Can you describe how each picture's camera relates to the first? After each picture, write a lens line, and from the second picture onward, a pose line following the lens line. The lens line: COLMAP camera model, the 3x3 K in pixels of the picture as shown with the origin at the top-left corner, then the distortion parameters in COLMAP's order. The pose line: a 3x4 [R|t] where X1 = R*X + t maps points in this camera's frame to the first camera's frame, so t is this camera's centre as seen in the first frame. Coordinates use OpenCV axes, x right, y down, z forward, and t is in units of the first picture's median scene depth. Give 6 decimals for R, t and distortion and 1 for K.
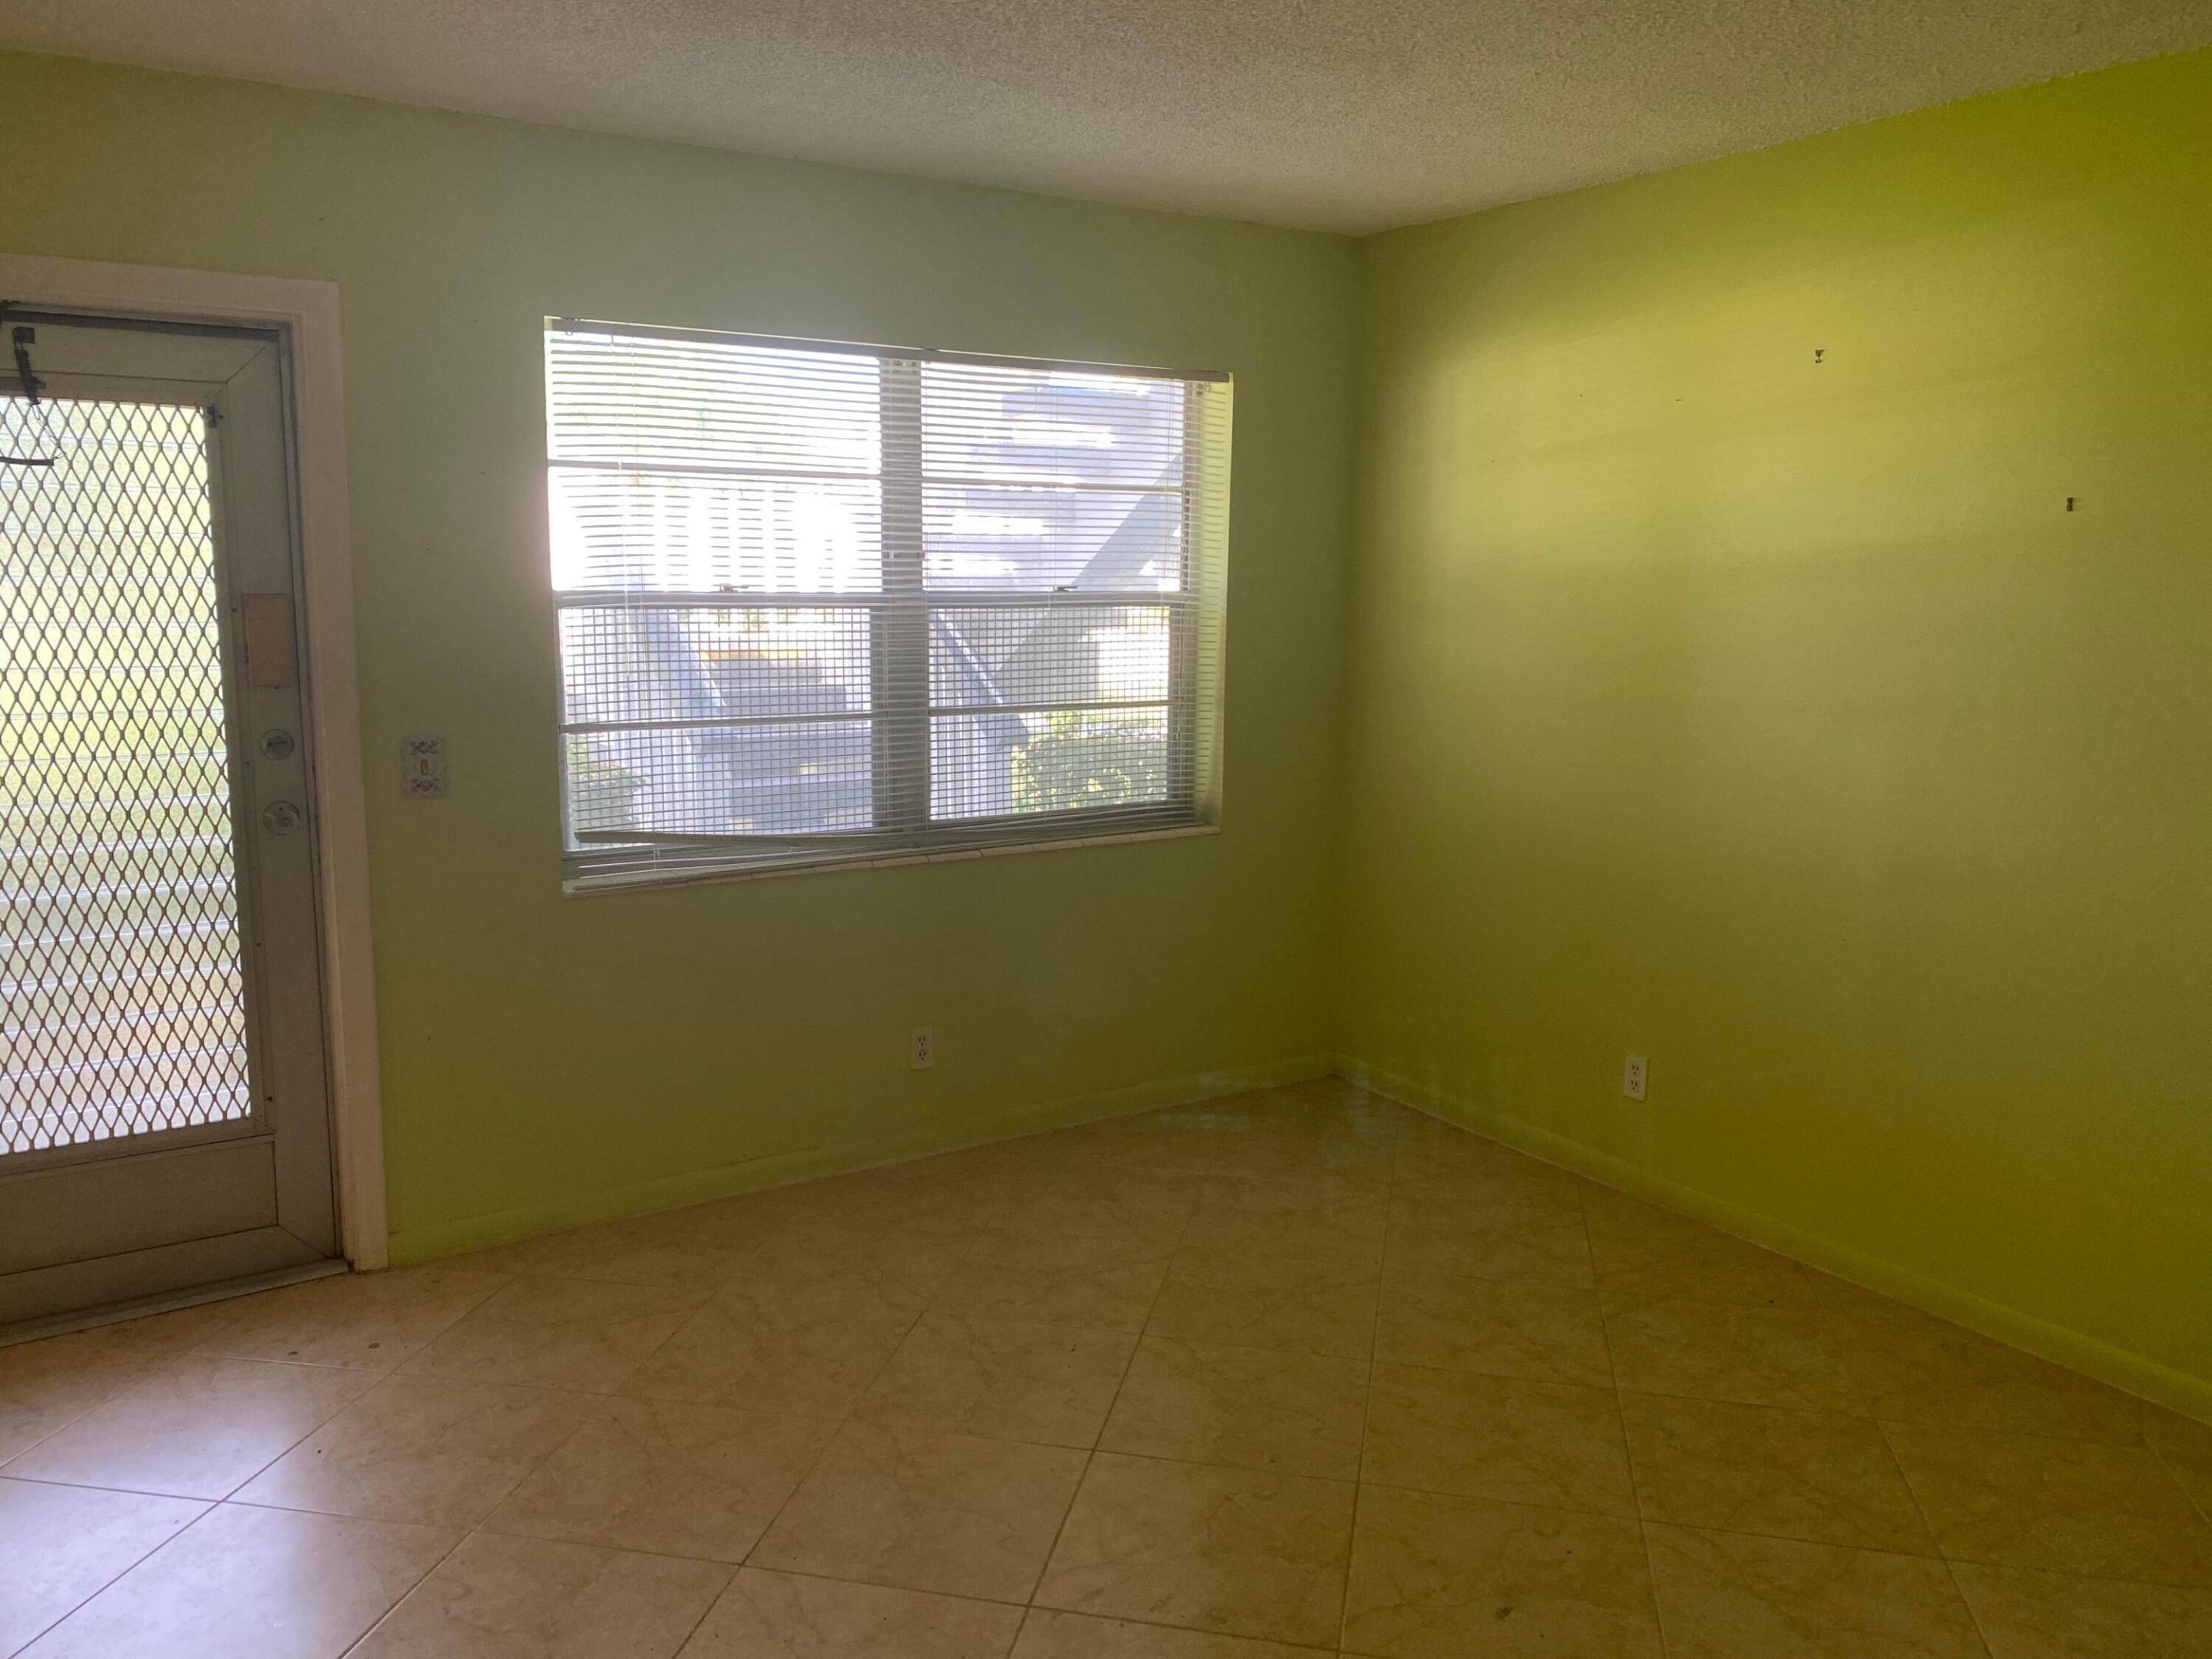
lens RADIAL K [[1672.4, 0, 1106.0], [0, 1672.4, 829.5], [0, 0, 1]] dist [0.065279, -0.078279]
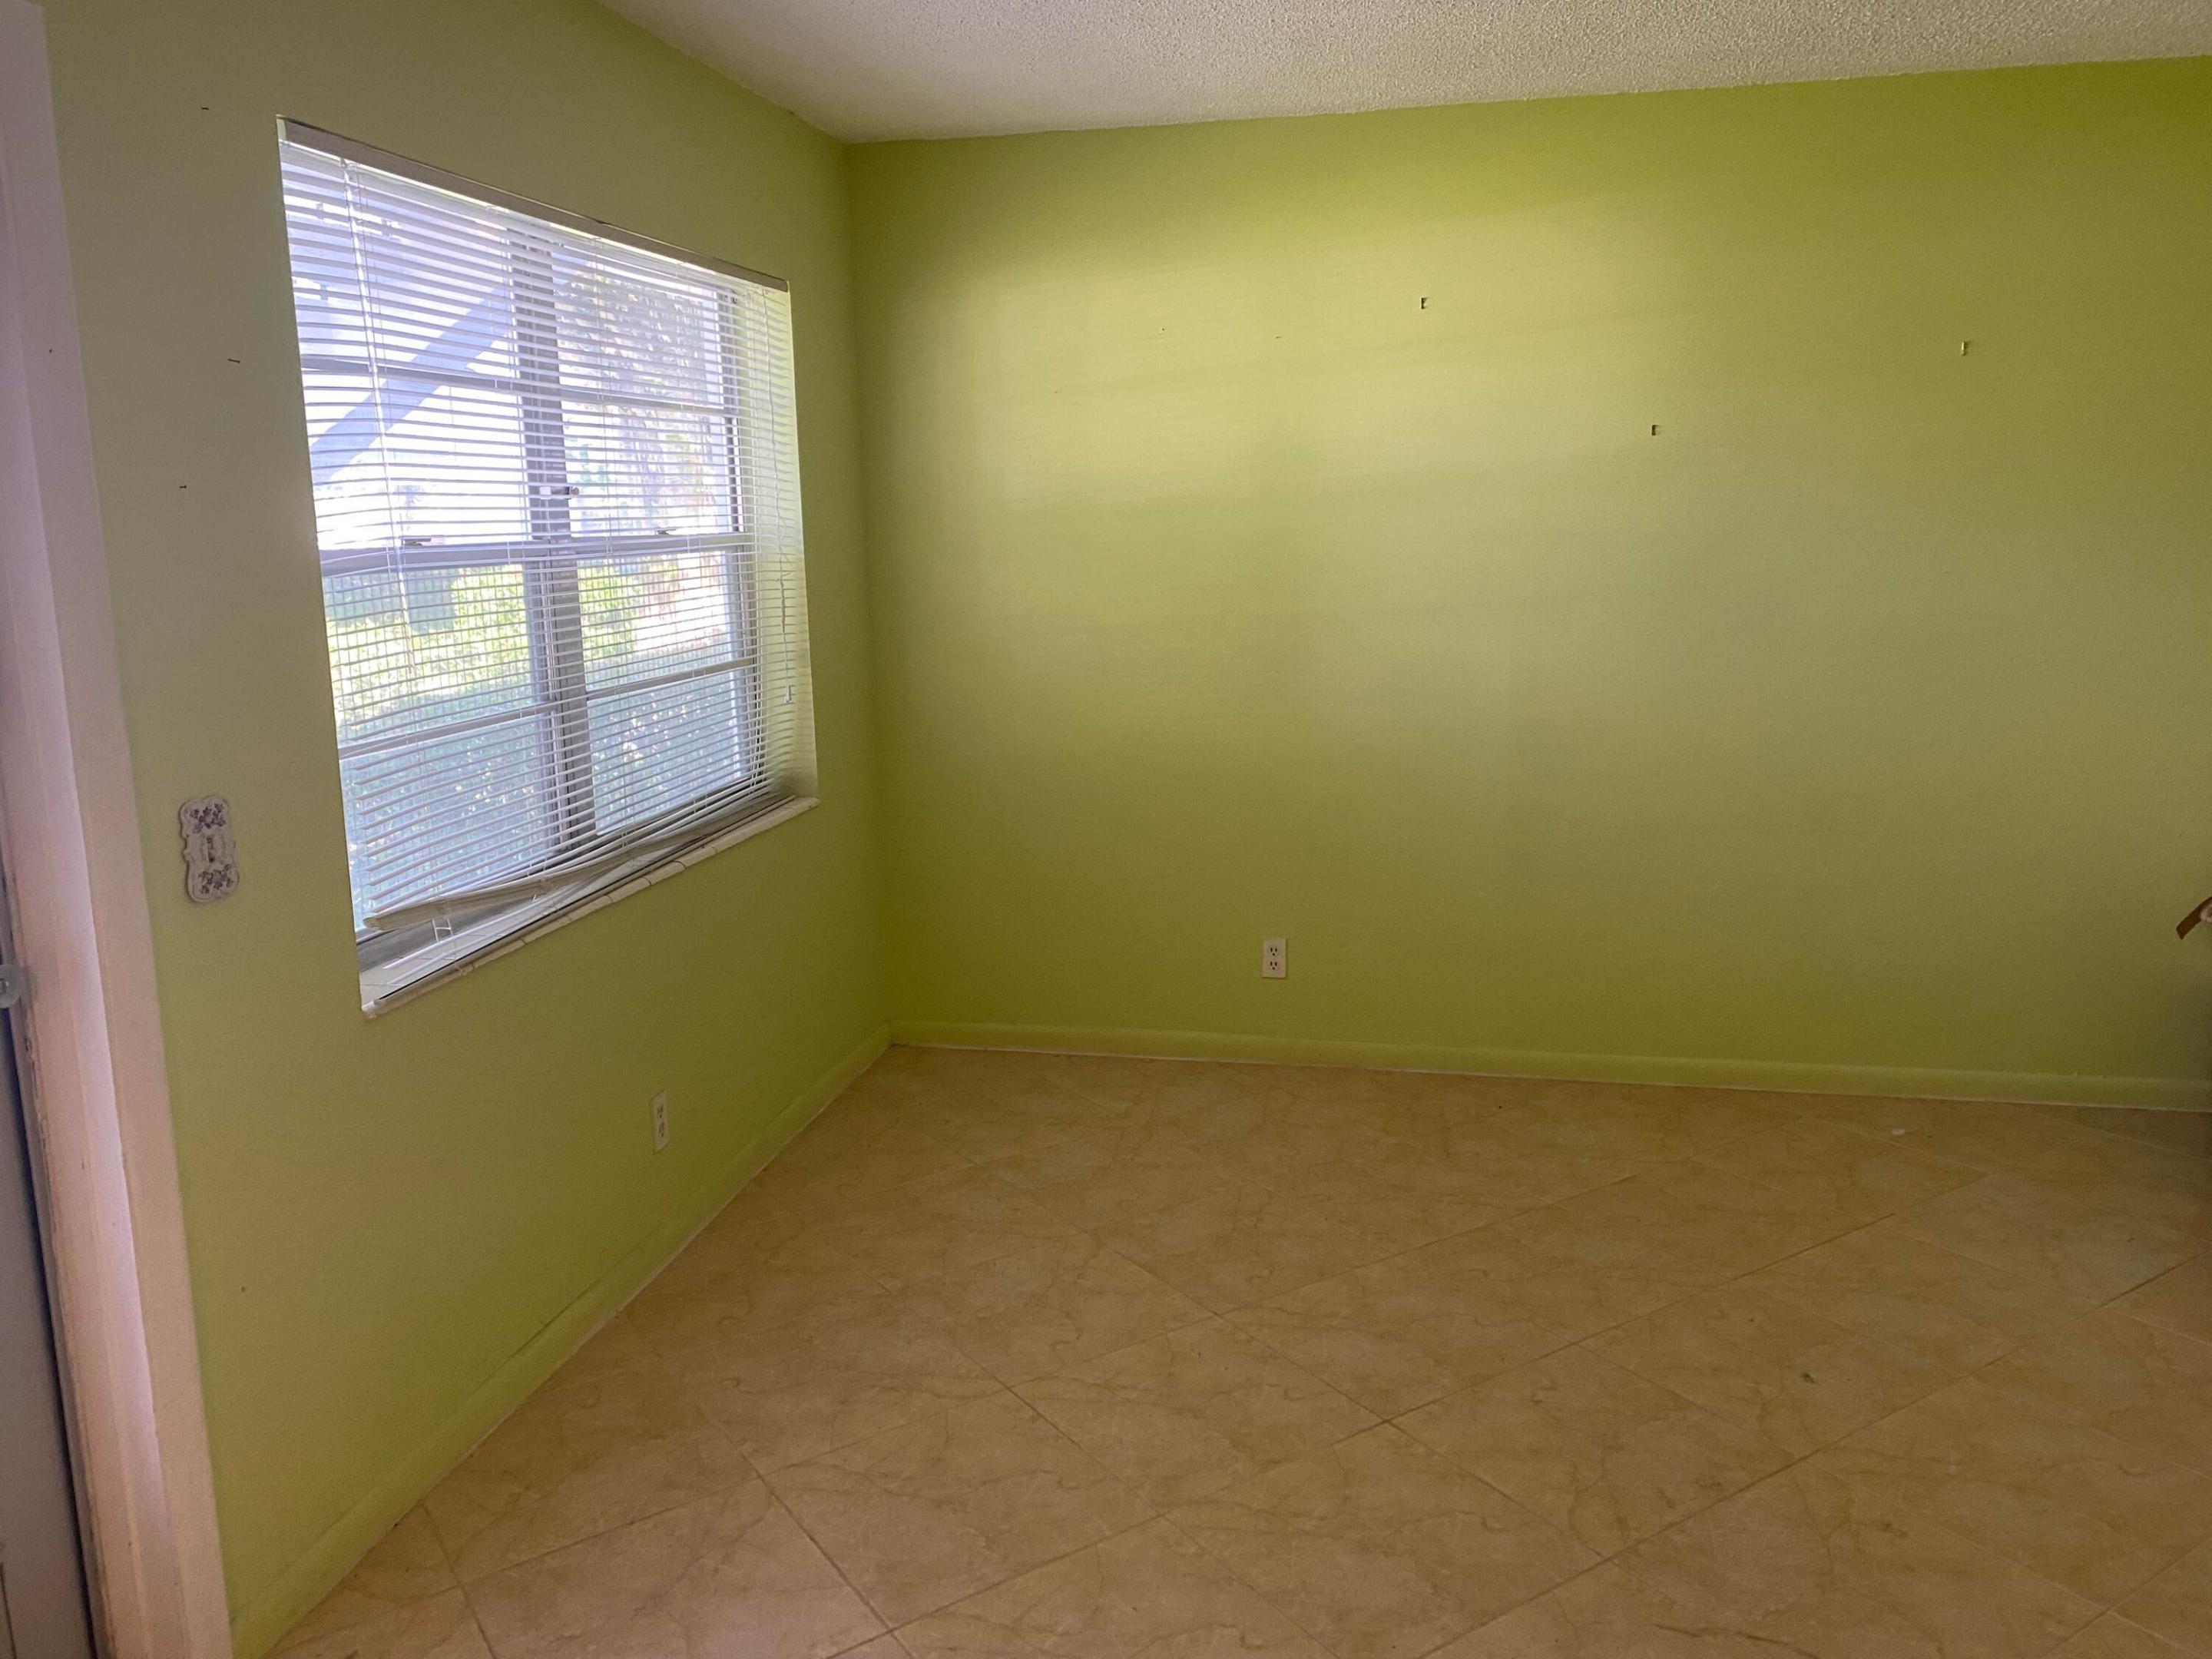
lens RADIAL K [[1699.3, 0, 1068.9], [0, 1699.3, 826.5], [0, 0, 1]] dist [0.110103, -0.163410]
pose [[0.703489, -0.156613, 0.693236, -0.602368], [0.142021, 0.986723, 0.078796, -0.049189], [-0.696372, 0.043022, 0.716391, 0.337546]]
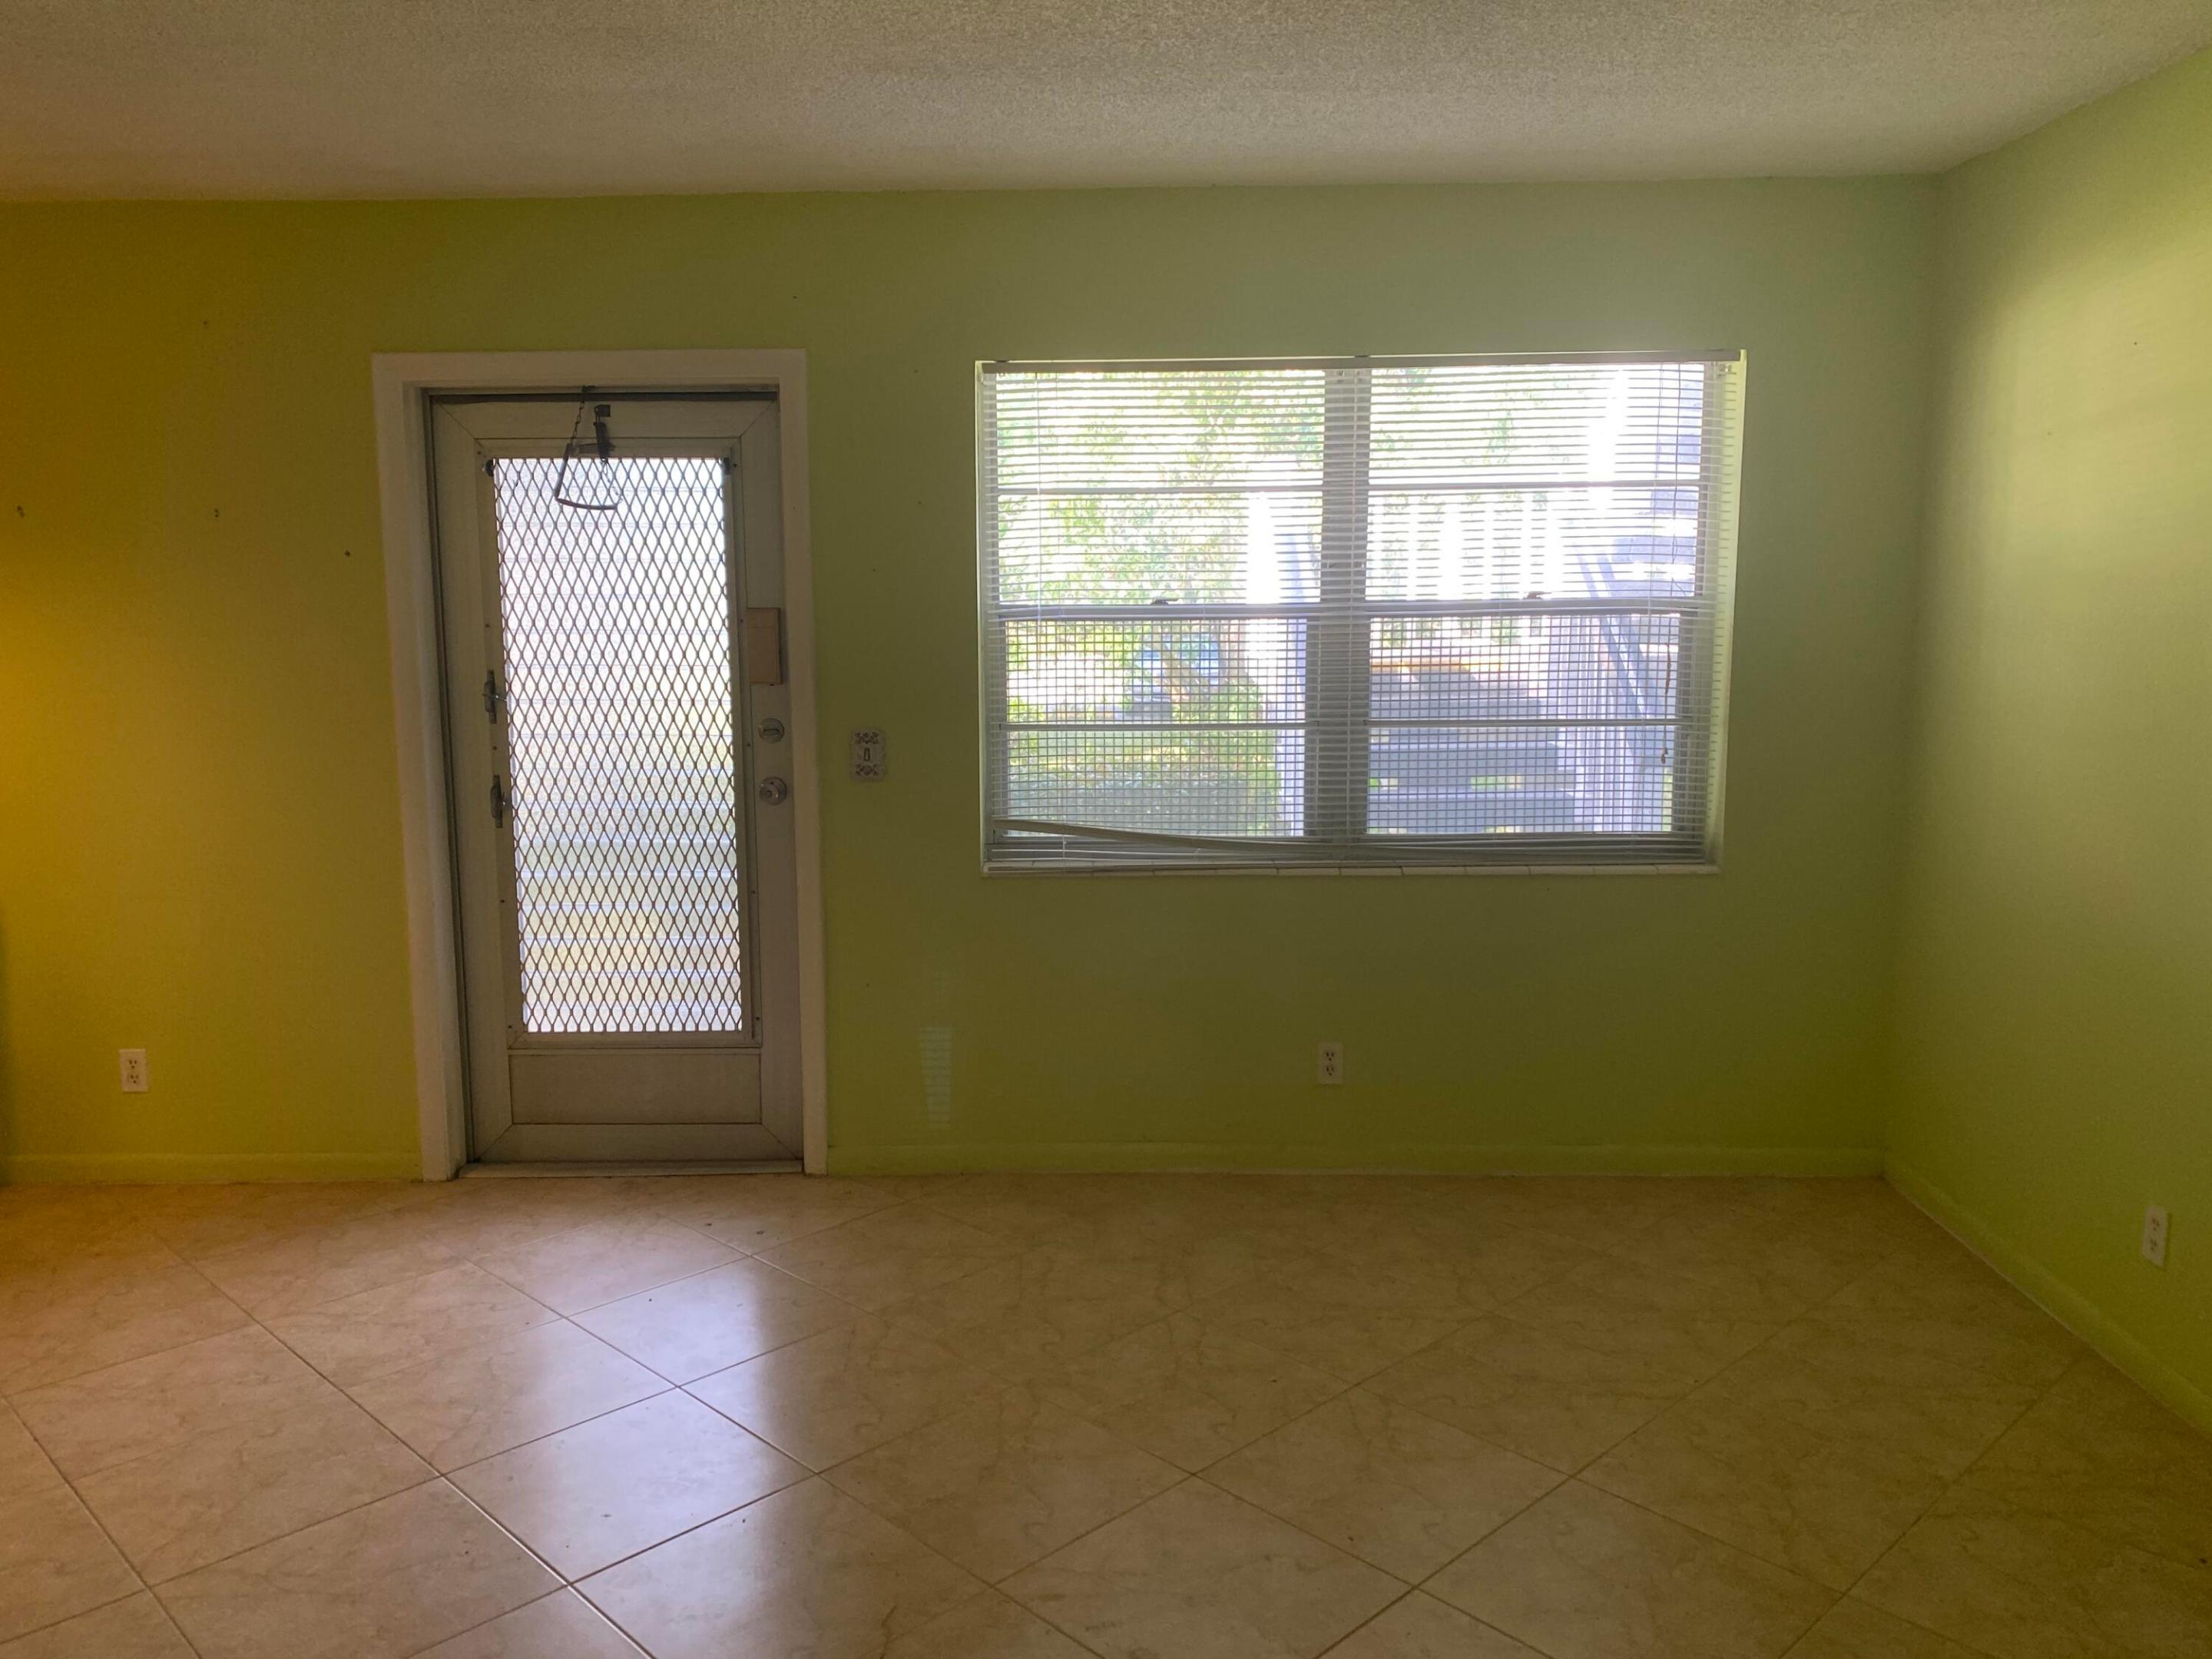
lens RADIAL K [[1688.7, 0, 1109.4], [0, 1688.7, 816.7], [0, 0, 1]] dist [0.067852, -0.087724]
pose [[0.833467, 0.063007, -0.548965, 0.377626], [-0.072935, 0.997330, 0.003734, -0.009927], [0.547734, 0.036927, 0.835837, 0.107409]]
